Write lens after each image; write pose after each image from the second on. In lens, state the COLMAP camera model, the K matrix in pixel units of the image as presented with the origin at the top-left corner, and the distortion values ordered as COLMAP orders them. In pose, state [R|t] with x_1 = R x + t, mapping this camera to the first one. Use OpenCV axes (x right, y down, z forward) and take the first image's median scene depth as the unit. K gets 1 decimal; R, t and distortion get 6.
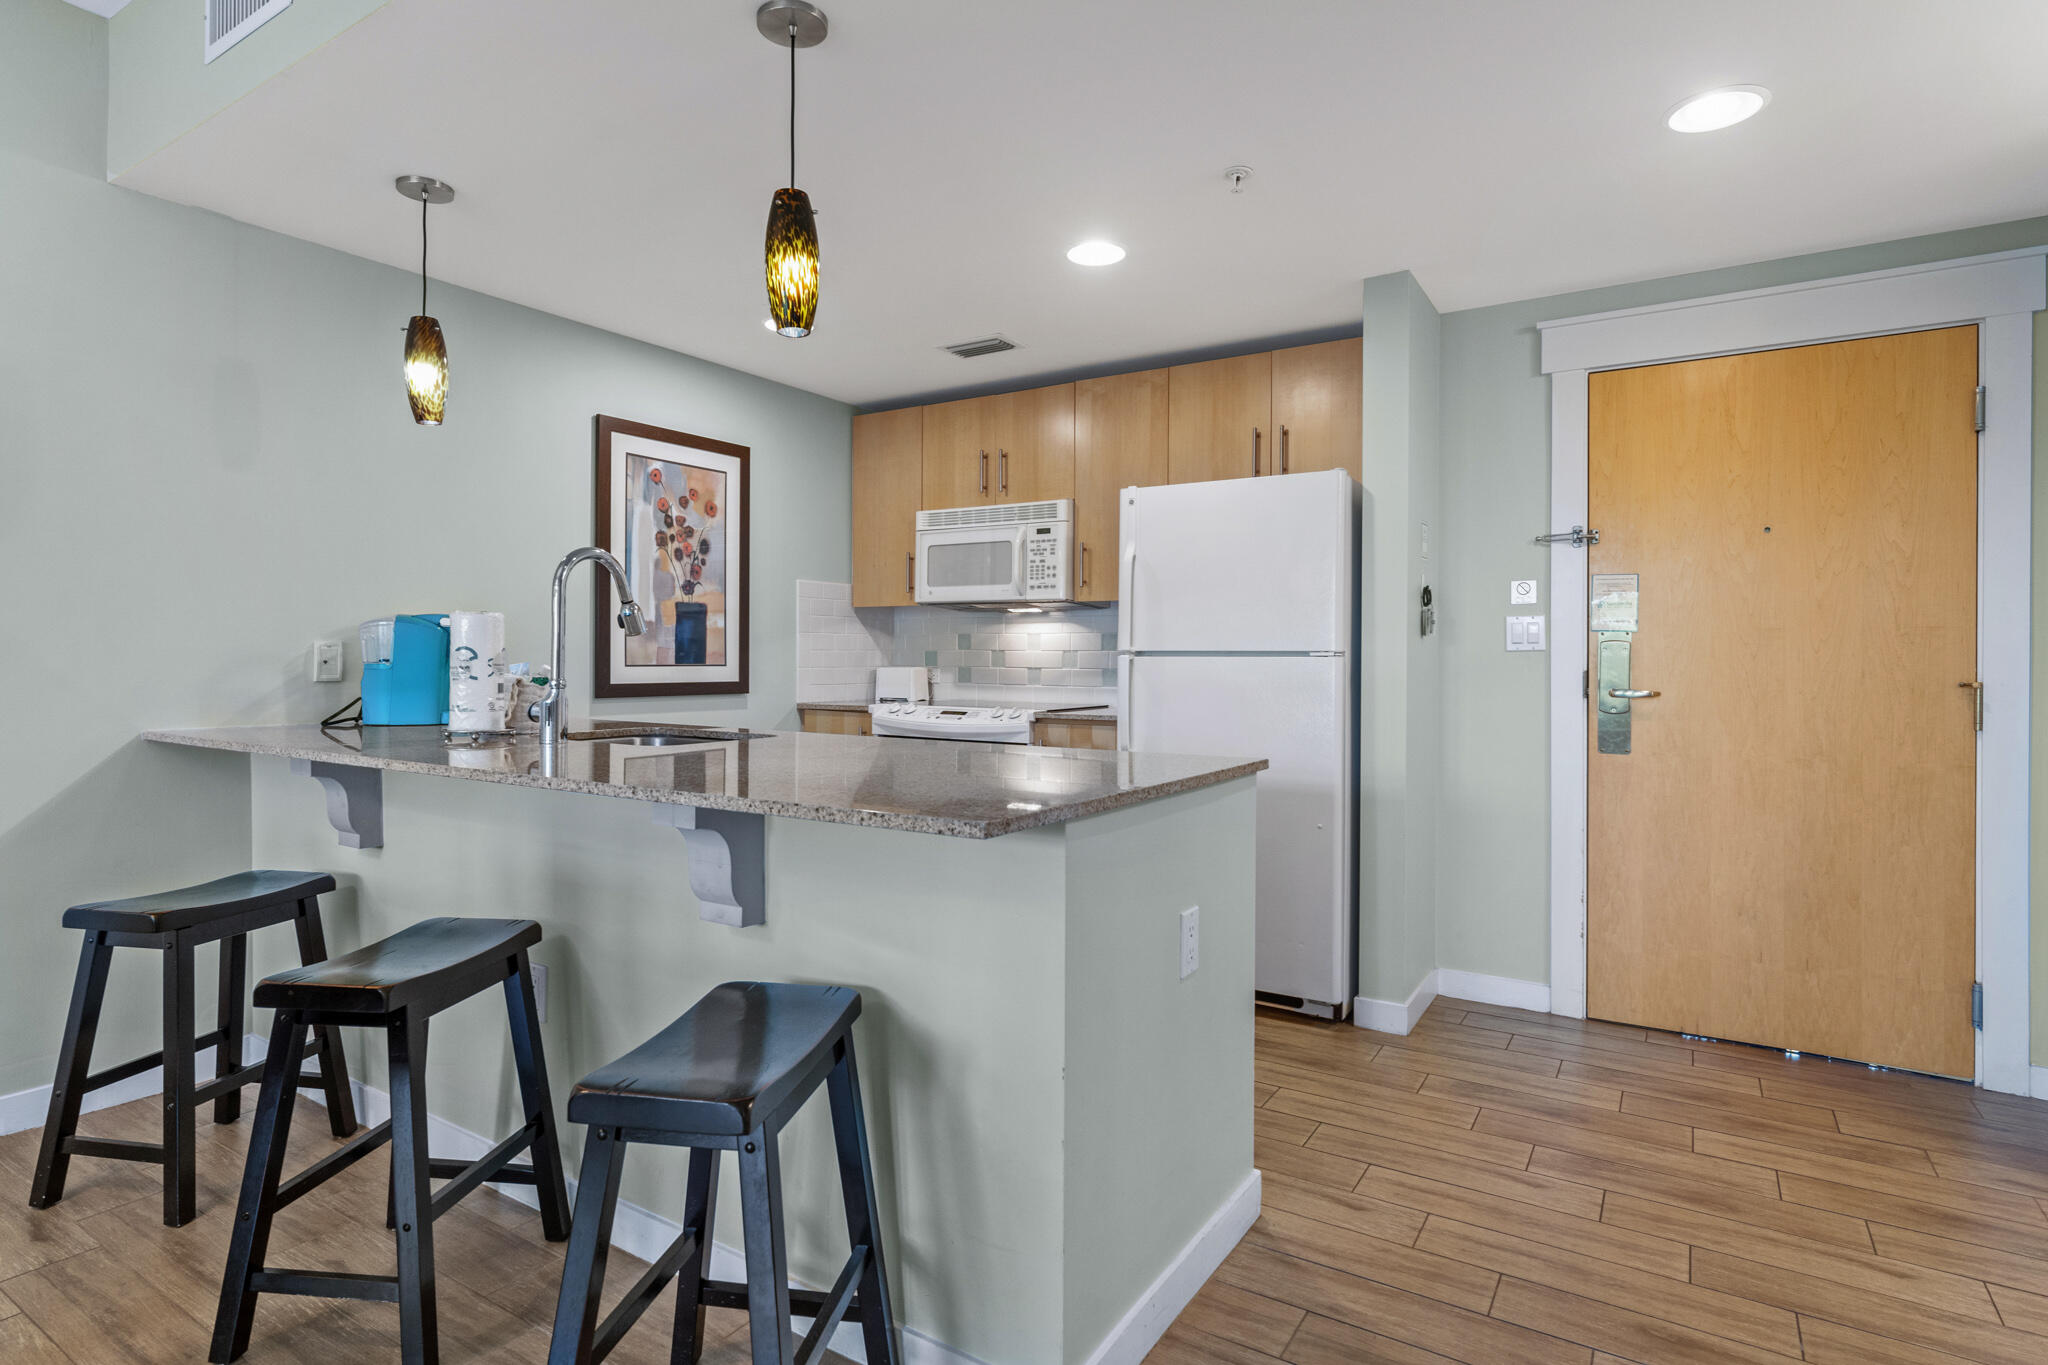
lens RADIAL K [[1051.2, 0, 1018.9], [0, 1051.2, 660.5], [0, 0, 1]] dist [0.000252, -0.000589]
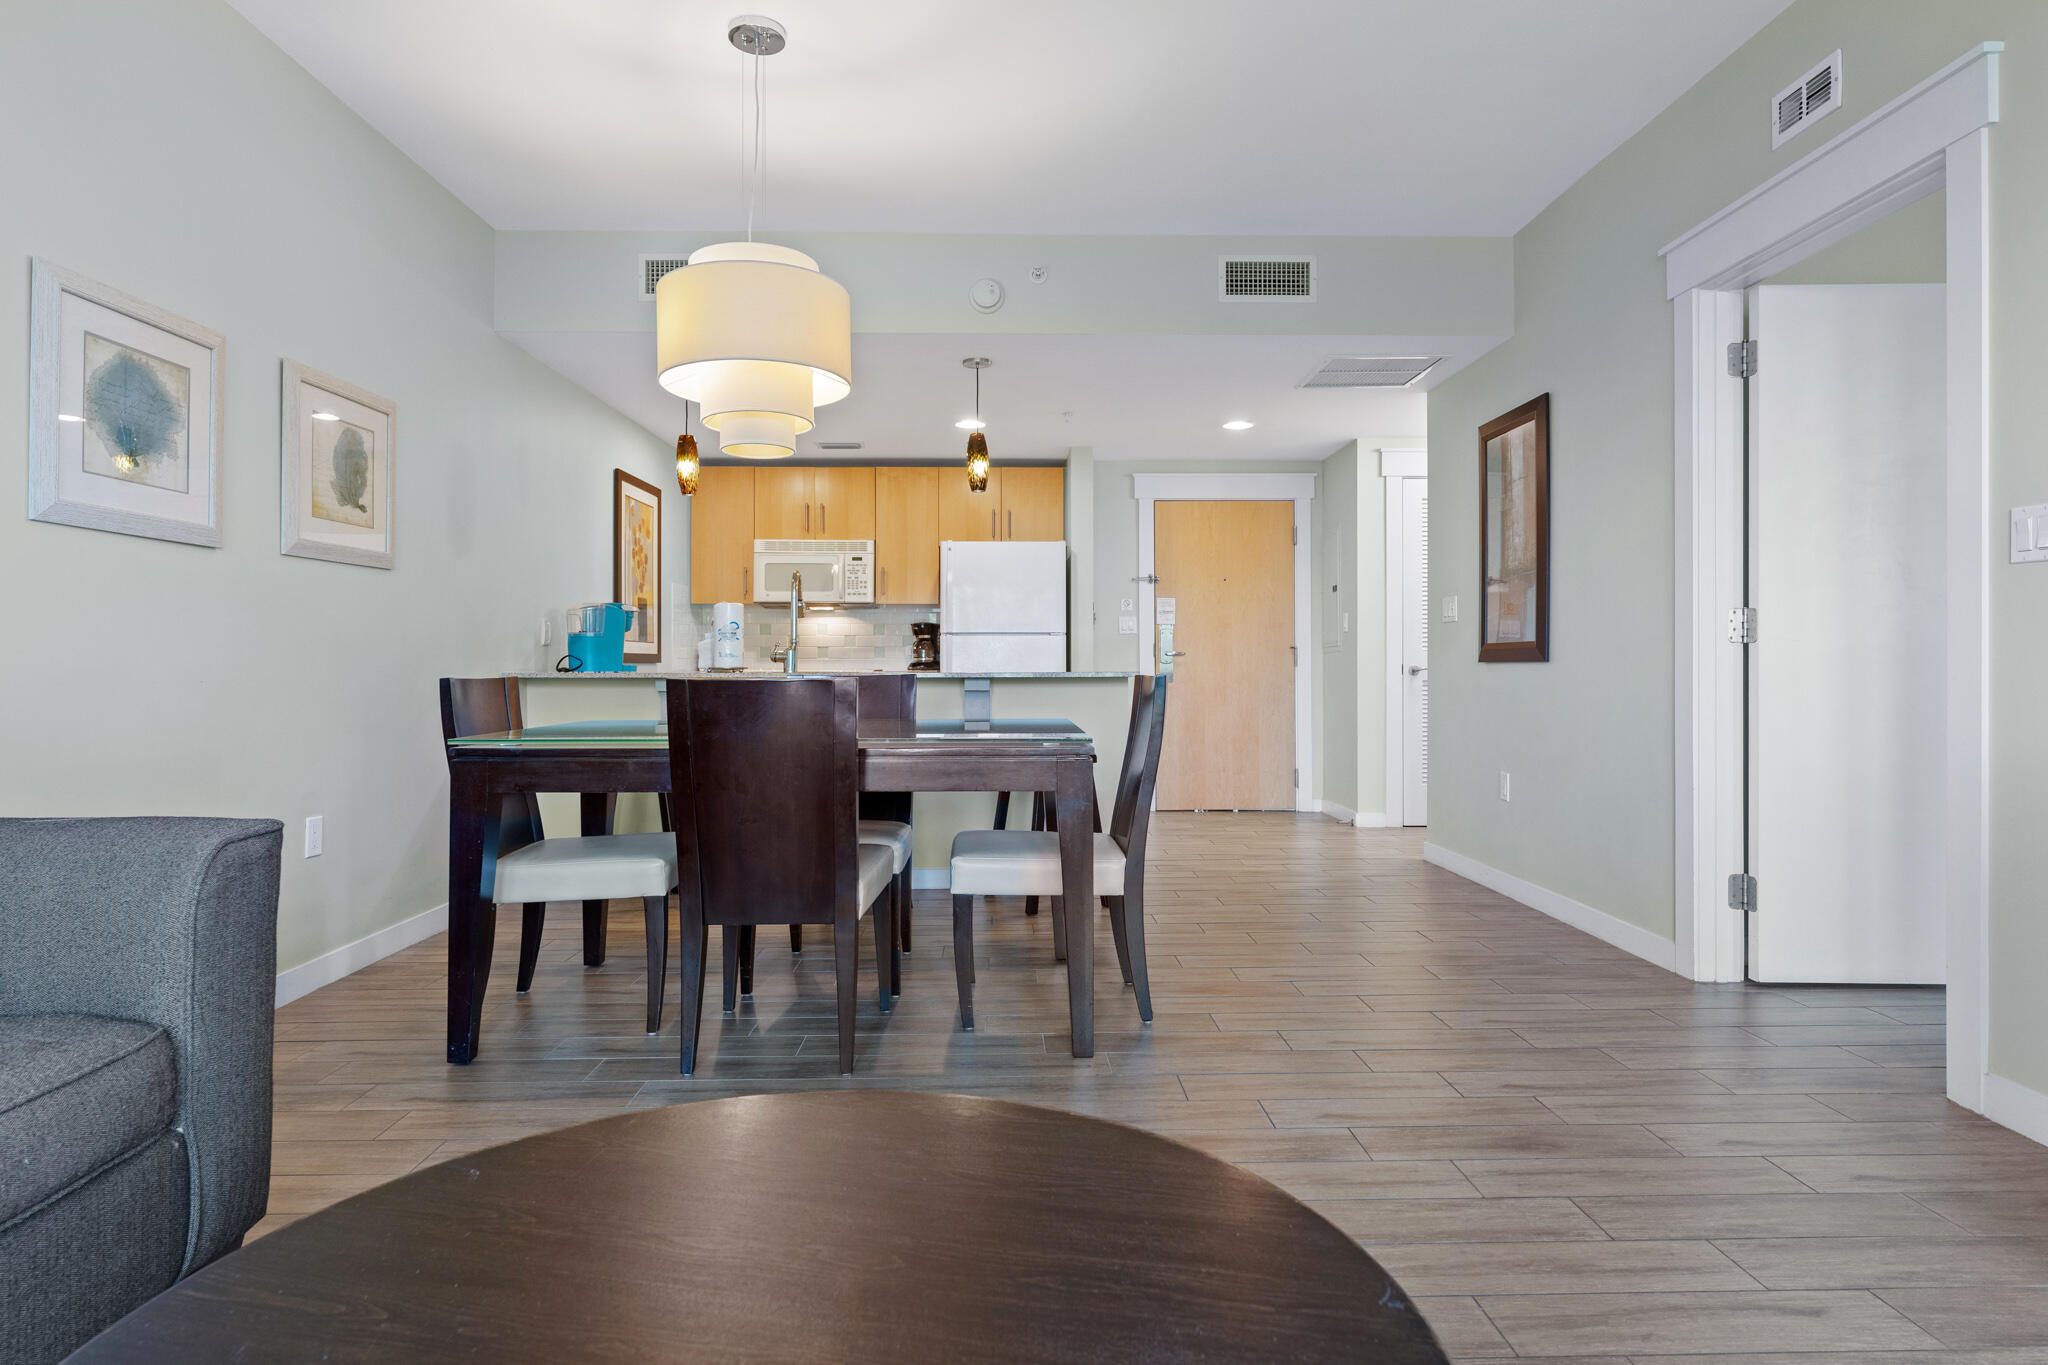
lens RADIAL K [[1105.4, 0, 1023.2], [0, 1105.4, 665.1], [0, 0, 1]] dist [0.000071, -0.000807]
pose [[0.830682, -0.006522, 0.556709, -1.142571], [0.007884, 0.999969, -0.000049, 0.064263], [-0.556691, 0.004430, 0.830708, -0.860350]]
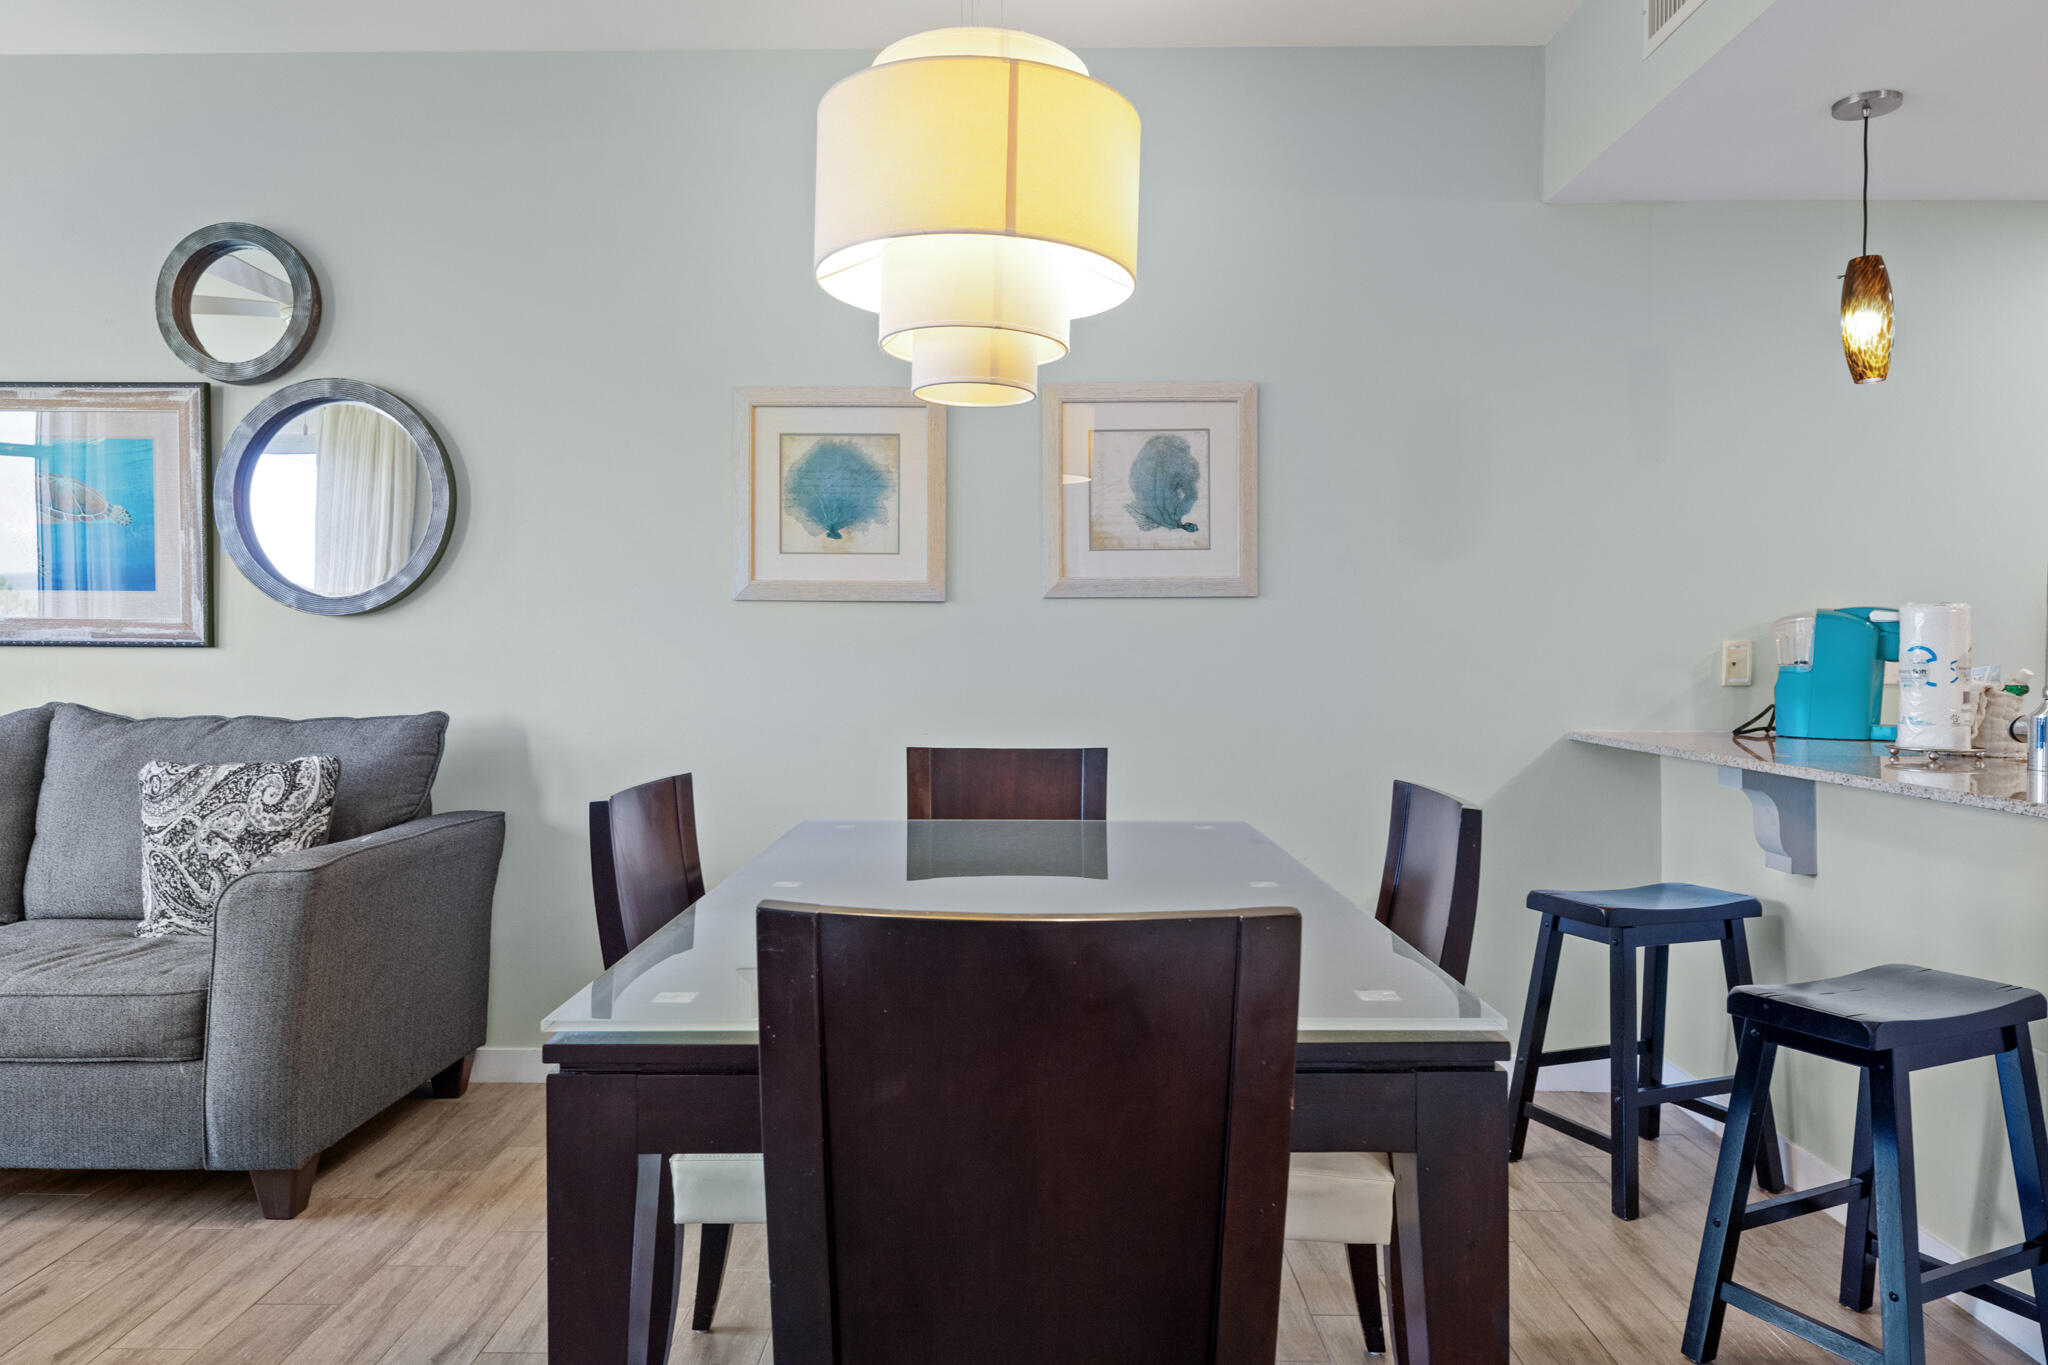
lens RADIAL K [[1361.4, 0, 1022.3], [0, 1361.4, 663.7], [0, 0, 1]] dist [-0.004860, 0.003349]
pose [[0.533312, 0.003295, -0.845912, -0.001019], [-0.002542, 0.999994, 0.002293, 0.000047], [0.845915, 0.000928, 0.533317, -0.157883]]
